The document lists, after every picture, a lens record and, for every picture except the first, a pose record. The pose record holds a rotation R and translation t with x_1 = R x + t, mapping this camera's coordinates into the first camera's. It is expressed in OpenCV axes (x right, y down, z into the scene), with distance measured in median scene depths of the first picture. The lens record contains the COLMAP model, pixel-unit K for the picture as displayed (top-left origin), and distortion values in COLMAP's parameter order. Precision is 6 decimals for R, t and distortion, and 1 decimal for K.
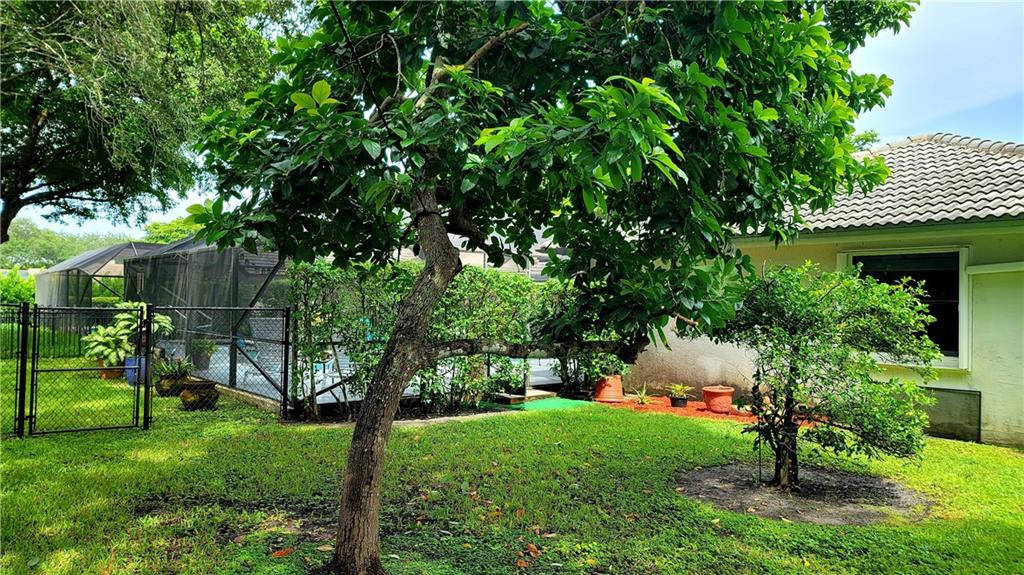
lens RADIAL K [[760.5, 0, 513.8], [0, 760.5, 292.0], [0, 0, 1]] dist [0.041402, 0.001512]
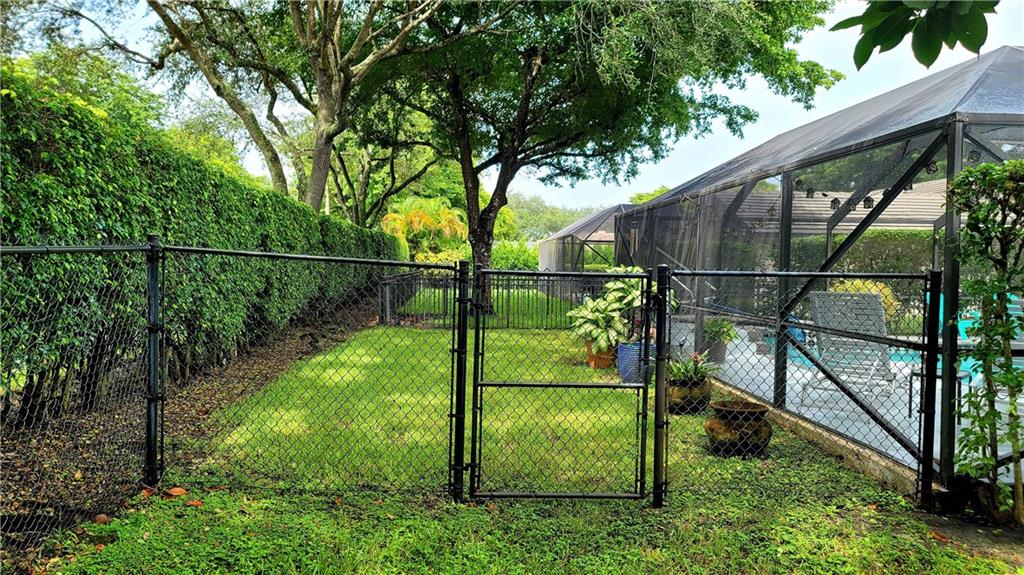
lens RADIAL K [[760.5, 0, 512.7], [0, 760.5, 289.9], [0, 0, 1]] dist [0.041402, 0.001512]
pose [[0.825383, 0.014726, -0.564380, -0.161714], [0.006370, 0.999353, 0.035391, 0.008860], [0.564537, -0.032806, 0.824756, 0.313407]]
